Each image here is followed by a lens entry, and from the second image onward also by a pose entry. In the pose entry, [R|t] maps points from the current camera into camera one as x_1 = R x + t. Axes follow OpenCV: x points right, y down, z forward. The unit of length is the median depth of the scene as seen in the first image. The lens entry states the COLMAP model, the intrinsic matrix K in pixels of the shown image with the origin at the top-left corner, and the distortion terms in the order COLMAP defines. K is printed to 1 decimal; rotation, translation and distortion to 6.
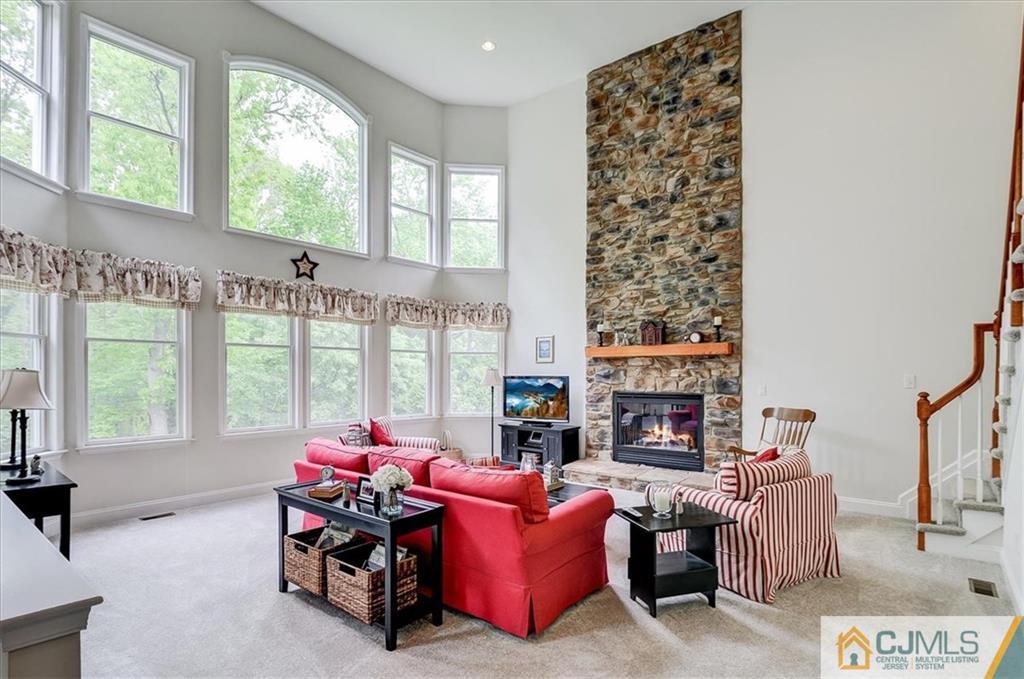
lens RADIAL K [[505.7, 0, 511.3], [0, 505.7, 382.2], [0, 0, 1]] dist [-0.022154, 0.002308]
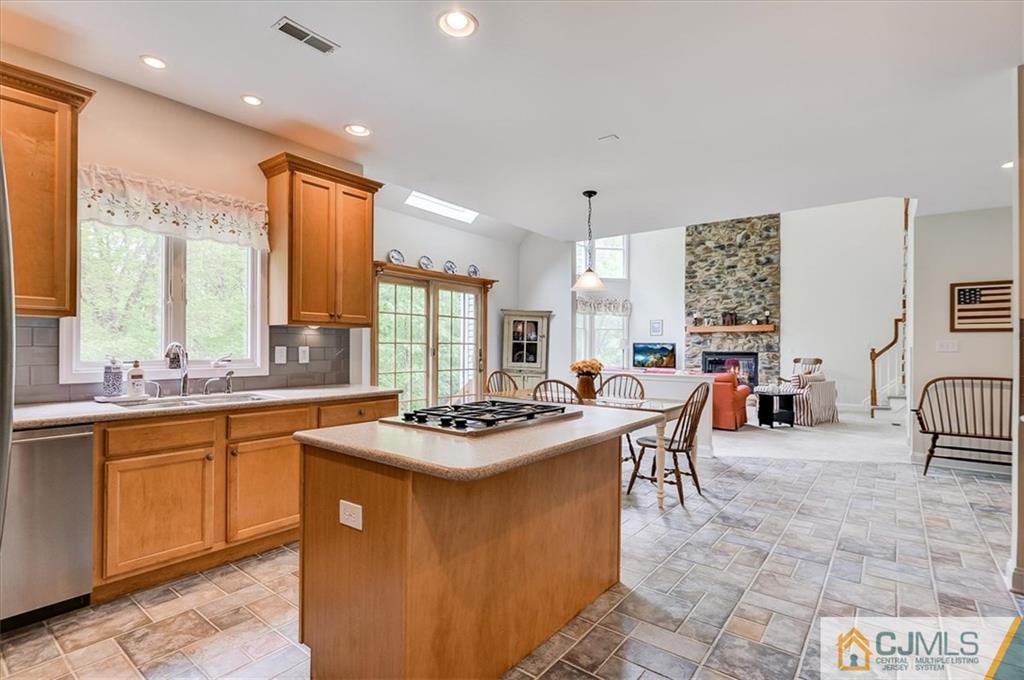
lens RADIAL K [[505.7, 0, 485.6], [0, 505.7, 351.0], [0, 0, 1]] dist [-0.022154, 0.002308]
pose [[0.999948, 0.003542, 0.009588, -0.618181], [-0.003430, 0.999927, -0.011628, 0.042133], [-0.009629, 0.011595, 0.999886, -0.810933]]
